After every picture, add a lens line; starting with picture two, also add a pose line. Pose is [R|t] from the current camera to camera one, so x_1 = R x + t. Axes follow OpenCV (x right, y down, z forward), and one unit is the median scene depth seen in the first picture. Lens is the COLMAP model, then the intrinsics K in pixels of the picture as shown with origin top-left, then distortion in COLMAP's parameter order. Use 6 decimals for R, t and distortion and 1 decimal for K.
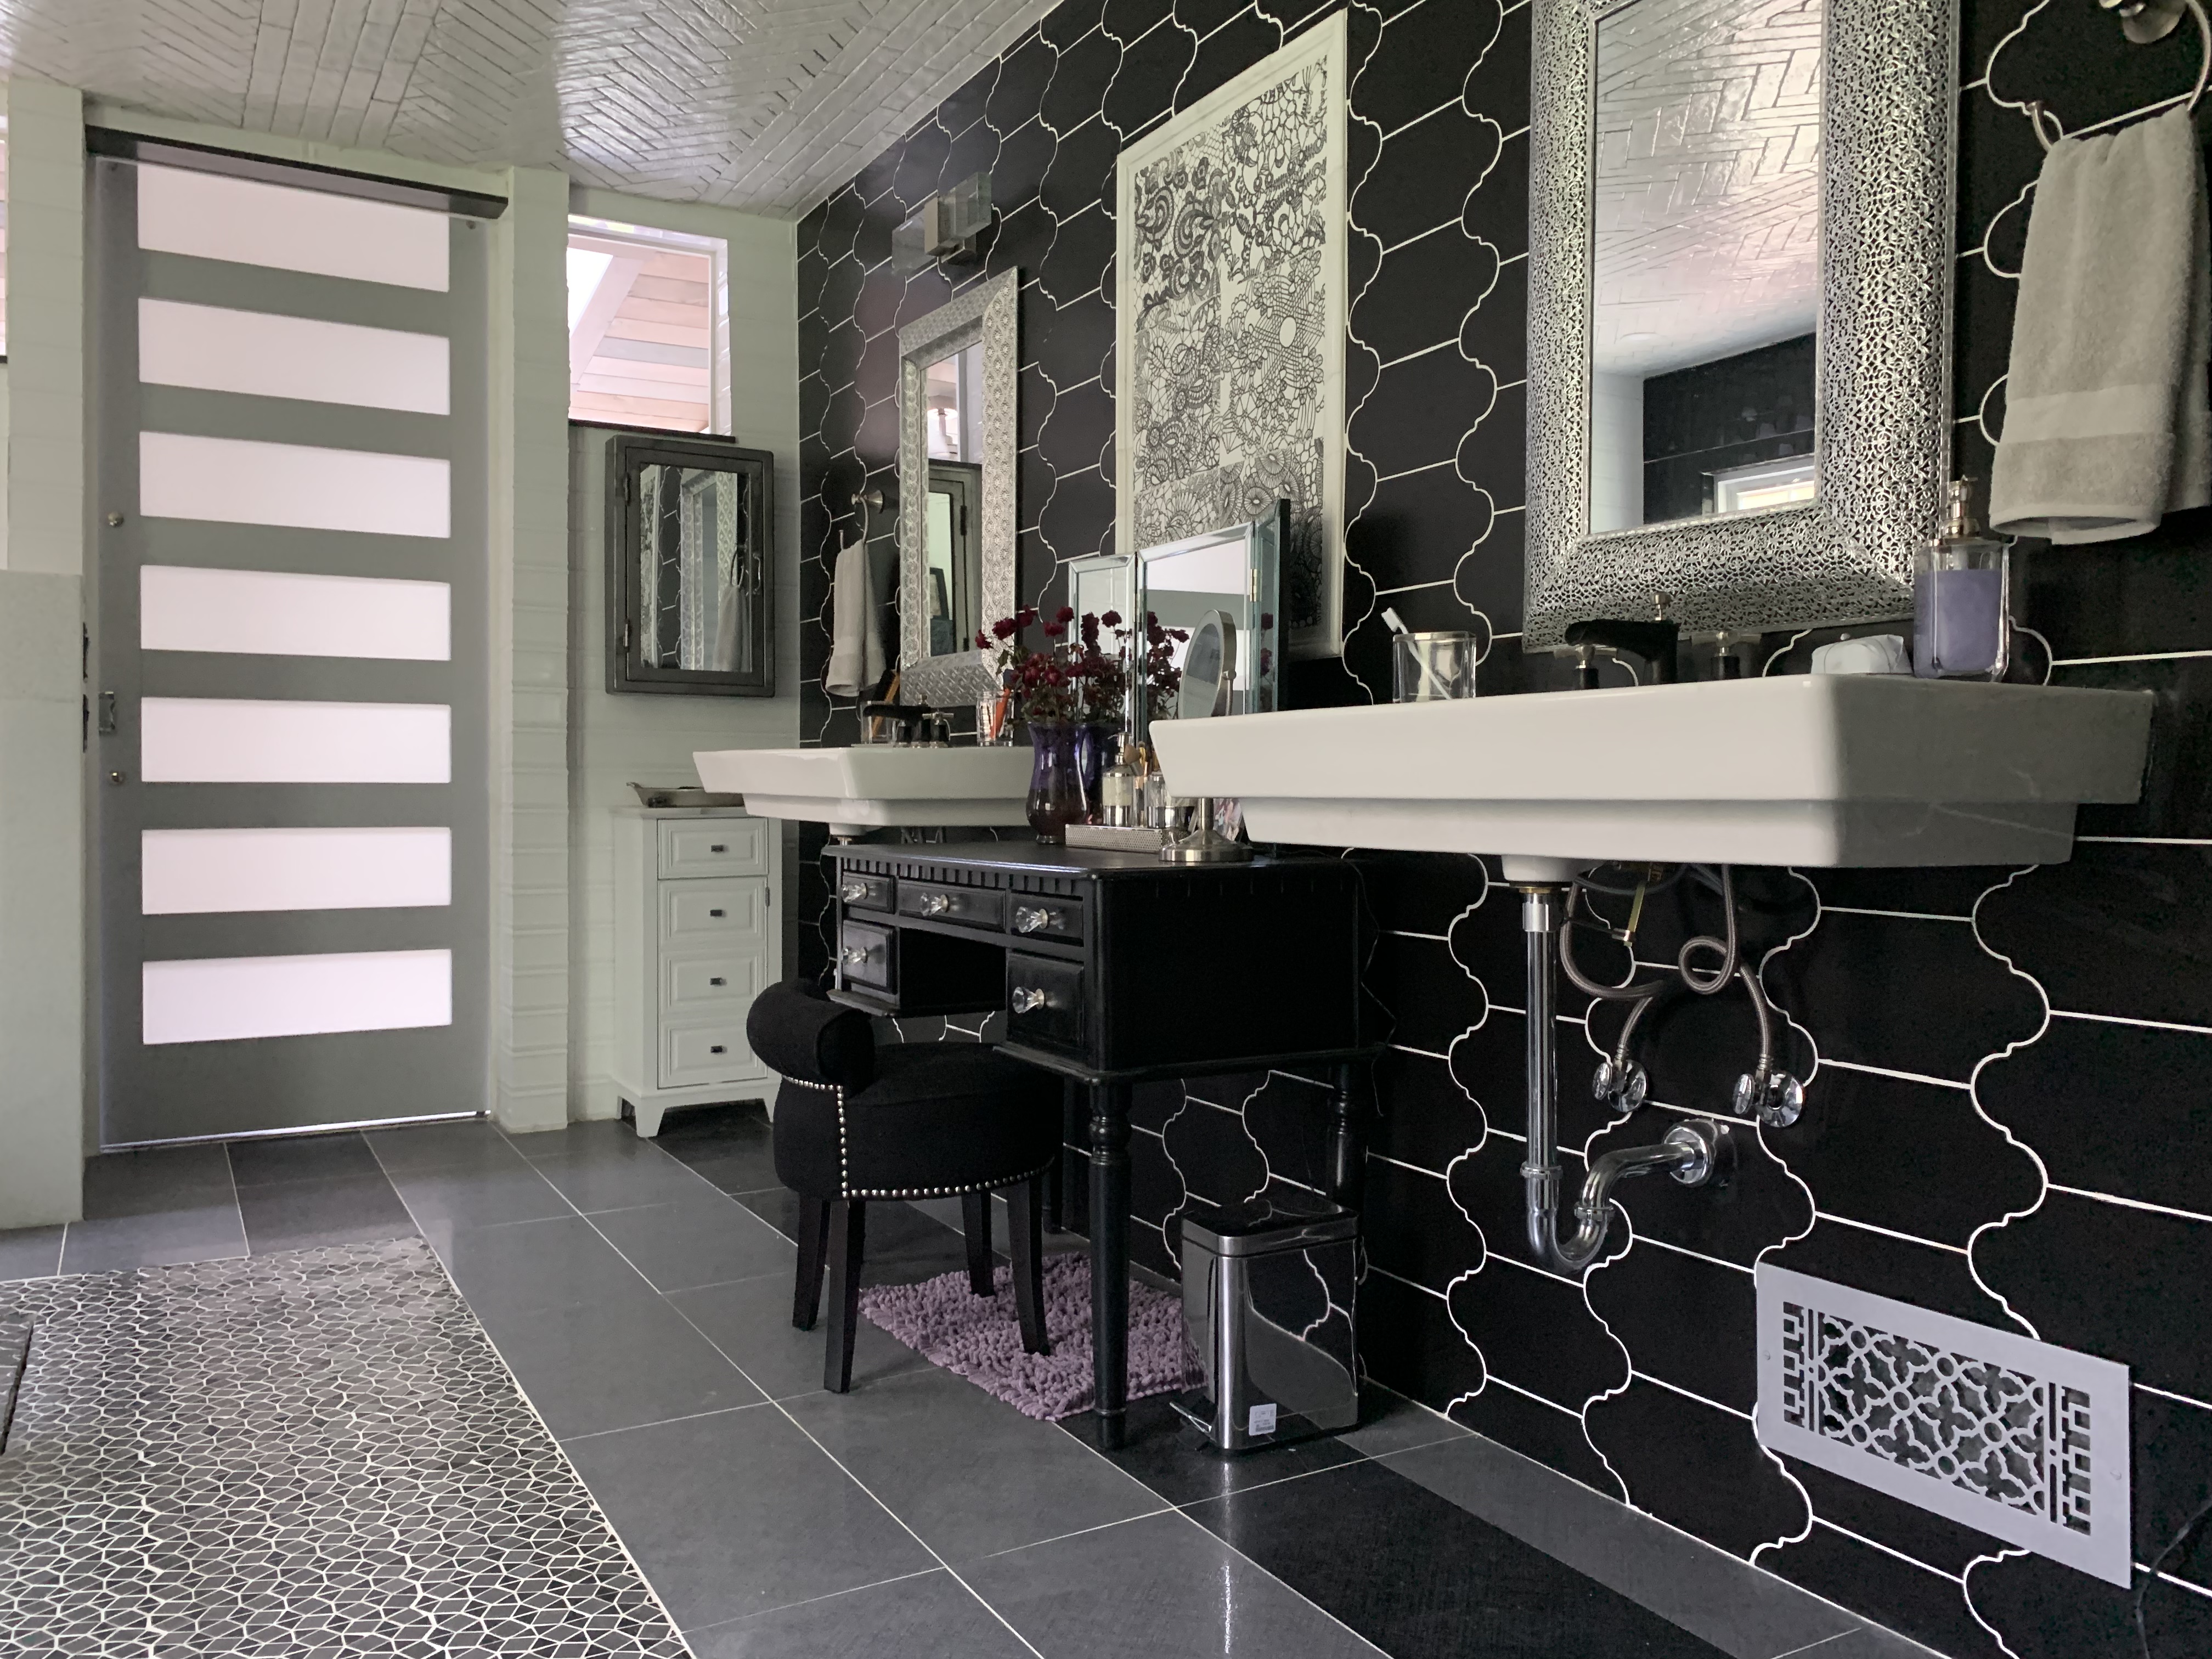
lens RADIAL K [[1678.7, 0, 1107.4], [0, 1678.7, 822.9], [0, 0, 1]] dist [0.022725, -0.027628]
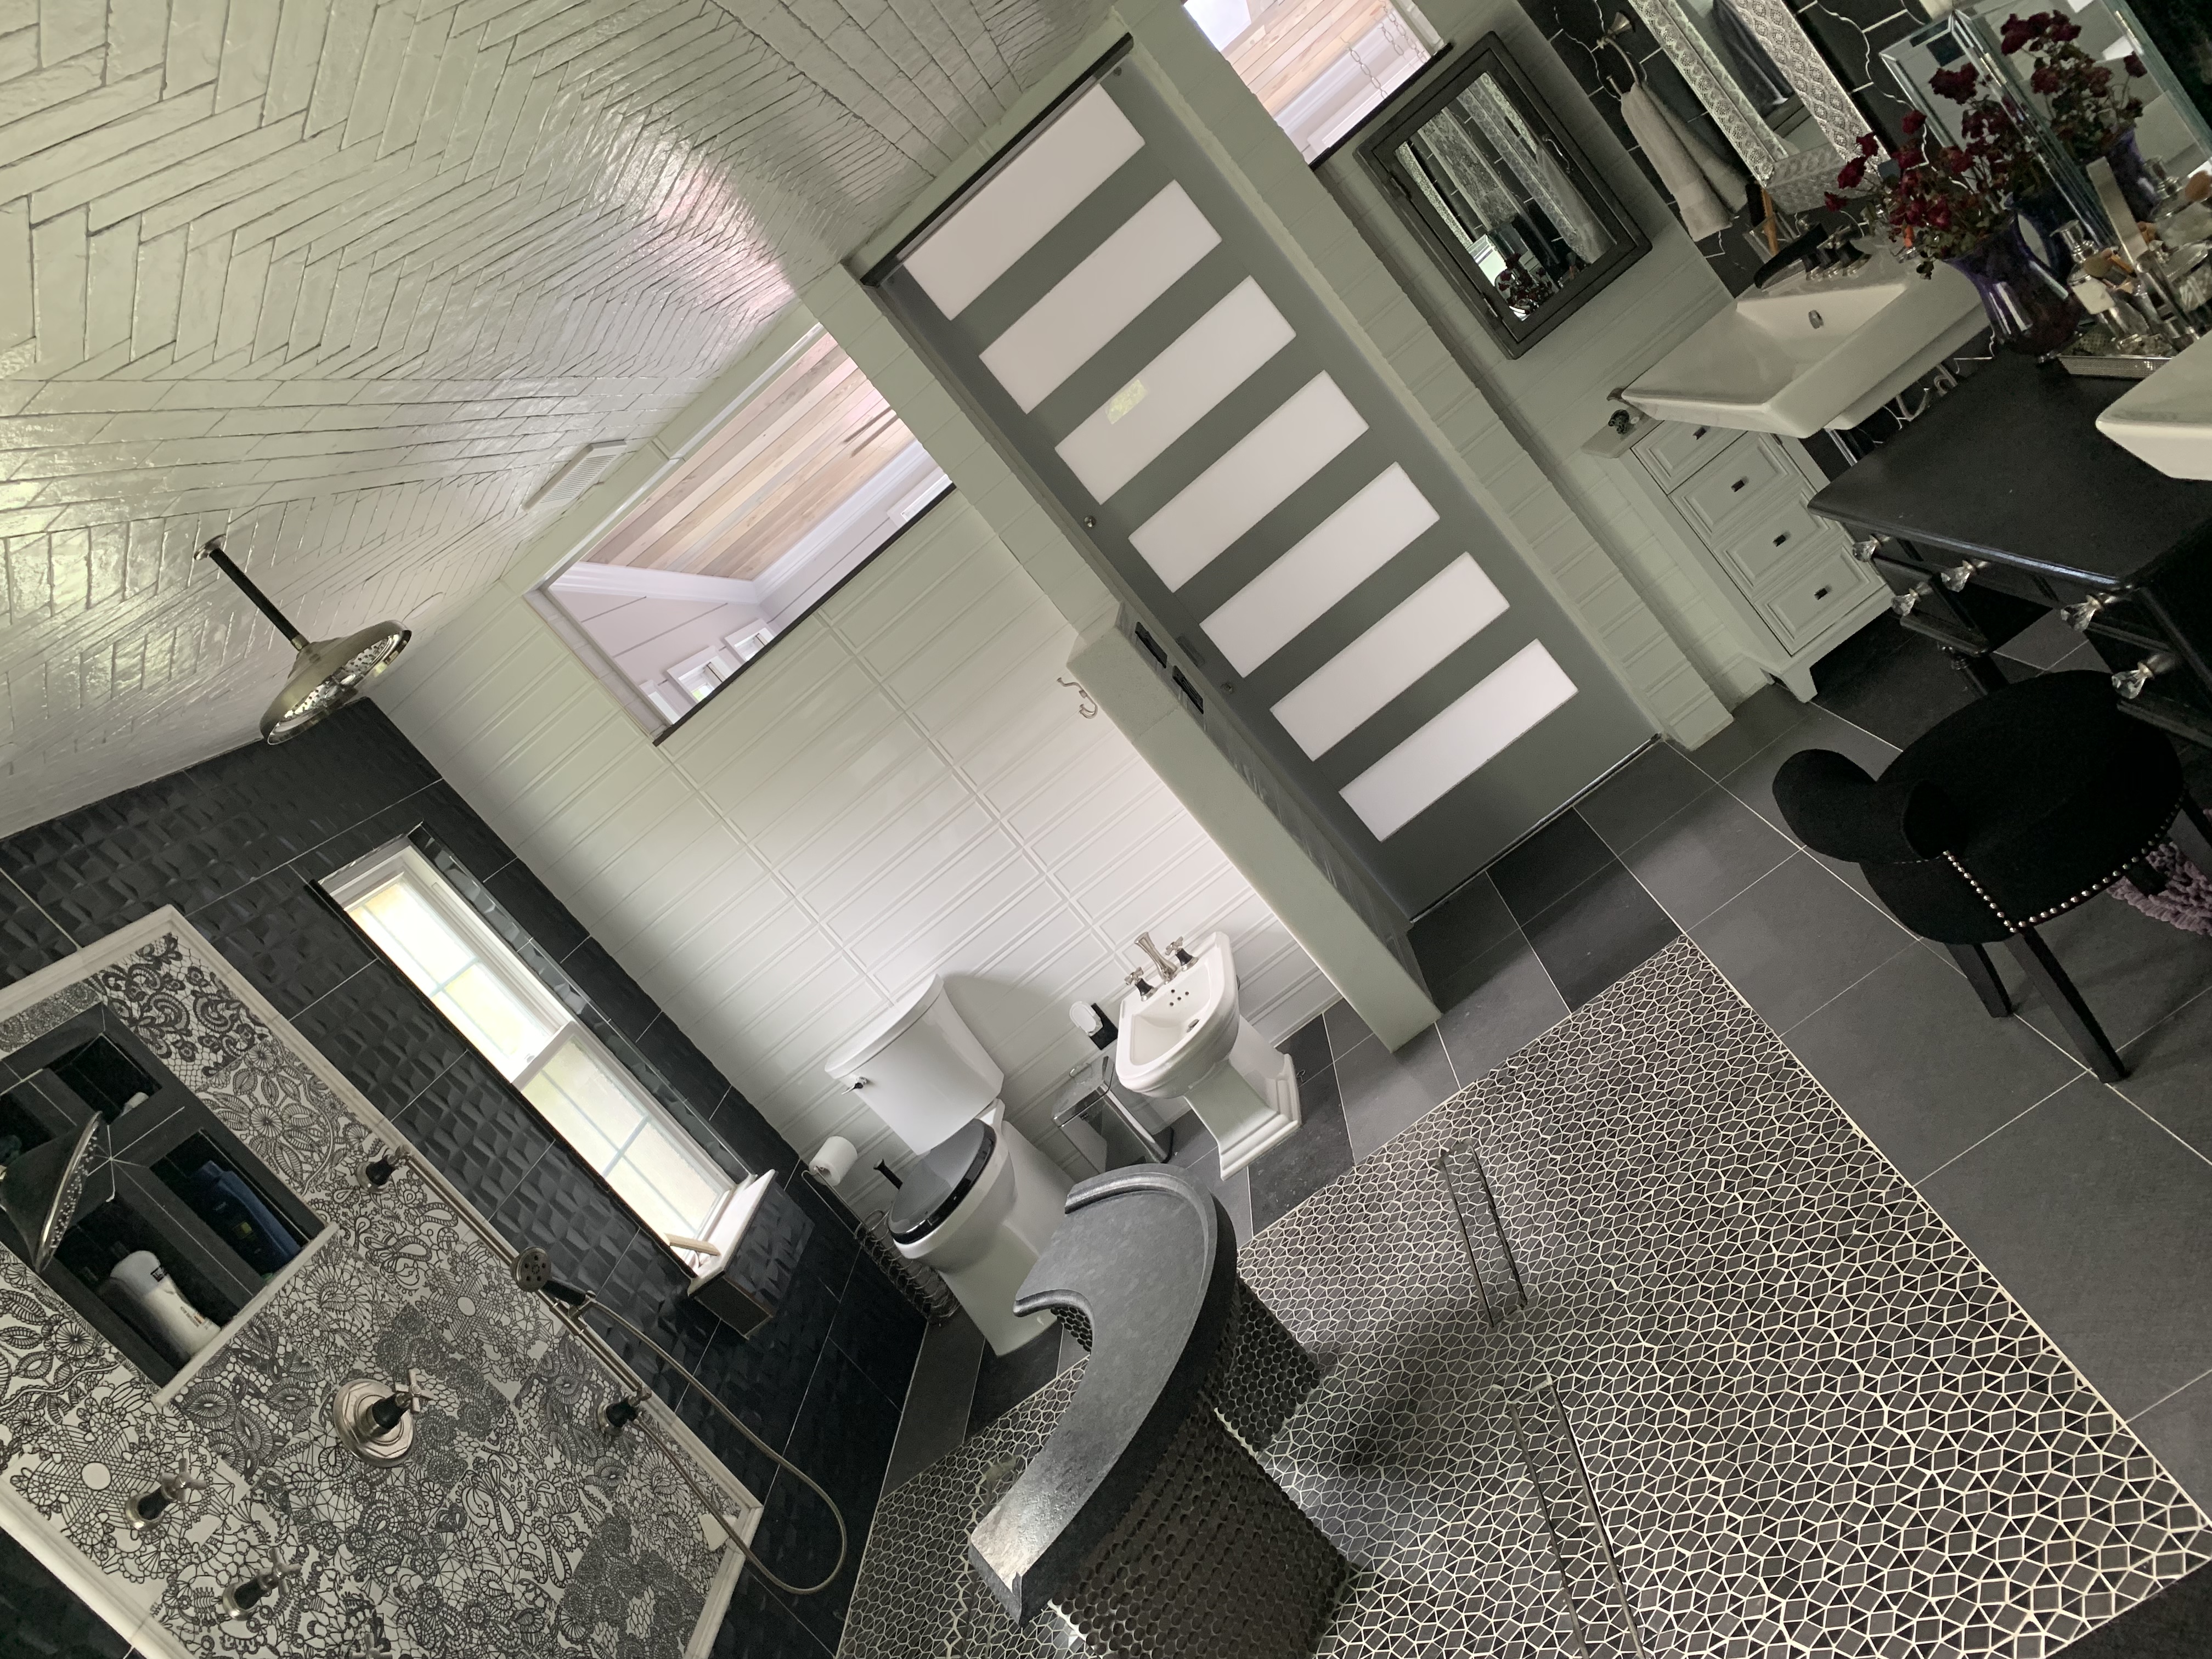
lens RADIAL K [[1678.7, 0, 1087.0], [0, 1678.7, 820.6], [0, 0, 1]] dist [0.022725, -0.027628]
pose [[0.628307, -0.410410, -0.660904, 0.139773], [0.640782, 0.754760, 0.140484, -0.268931], [0.441167, -0.511762, 0.737205, 0.043030]]
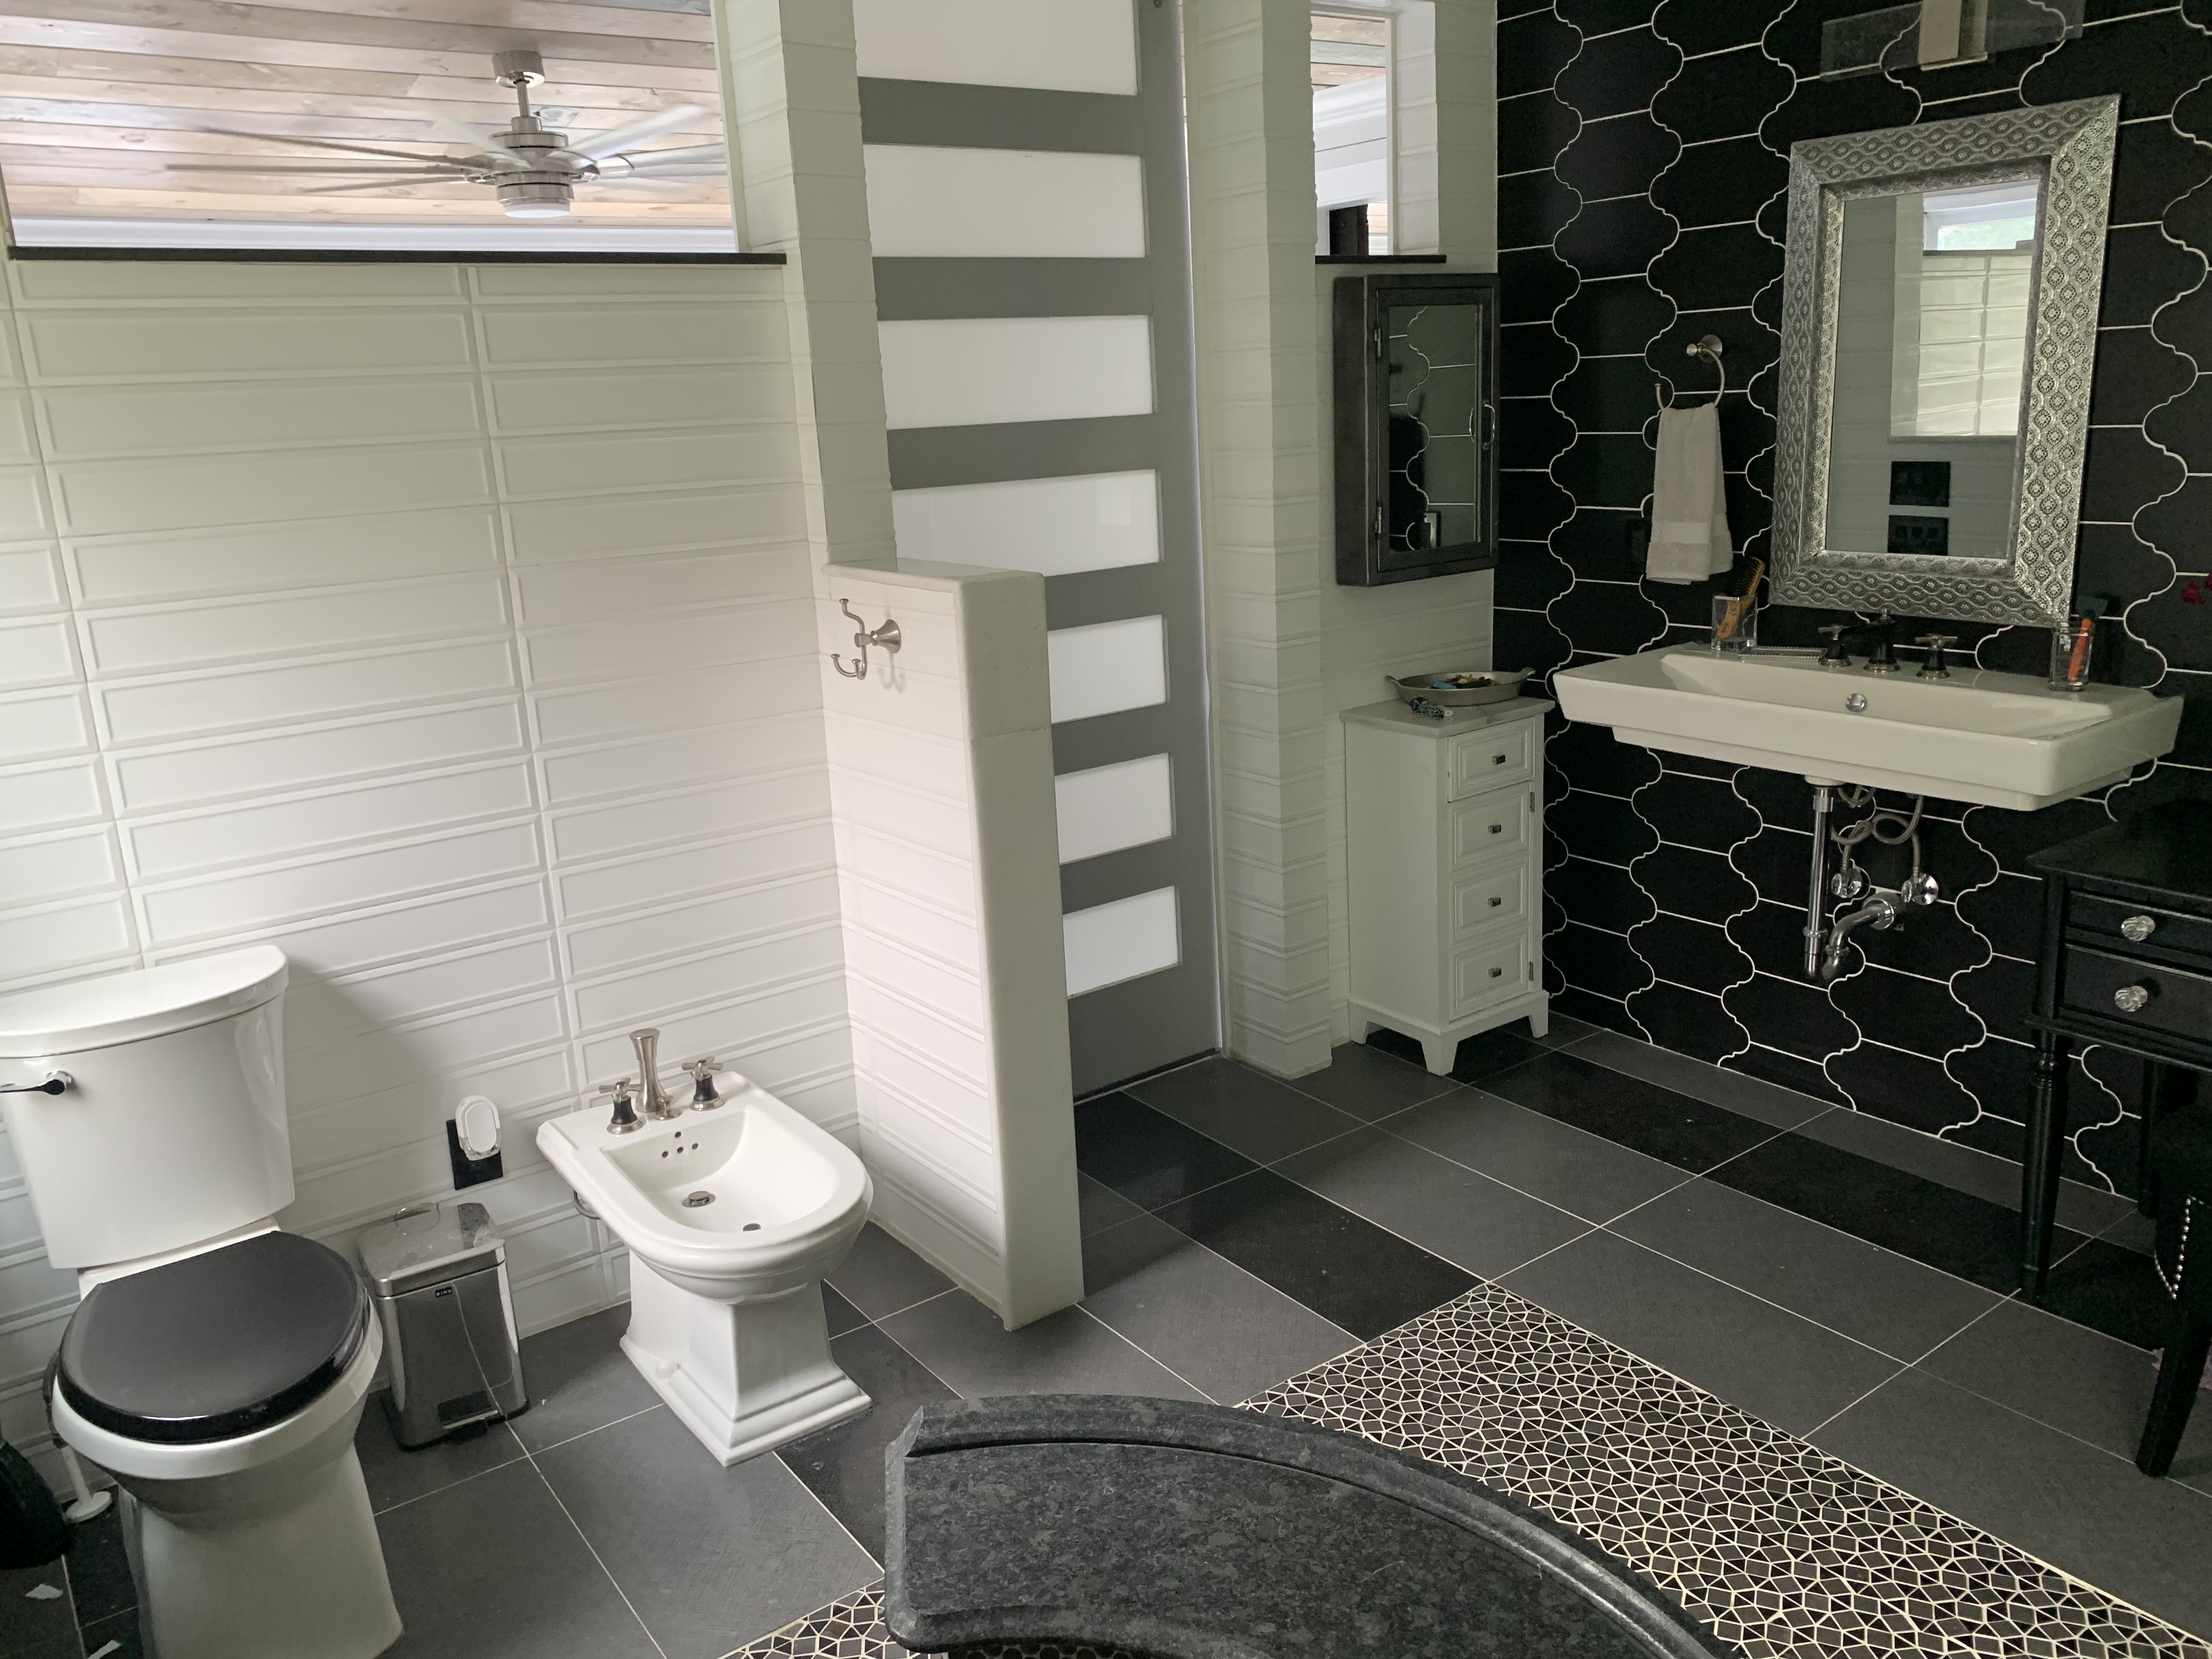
lens RADIAL K [[1678.7, 0, 1120.7], [0, 1678.7, 819.4], [0, 0, 1]] dist [0.022725, -0.027628]
pose [[0.991893, -0.085191, 0.094288, -0.788439], [0.061768, 0.971668, 0.228136, -0.256864], [-0.111052, -0.220463, 0.969053, 0.239160]]
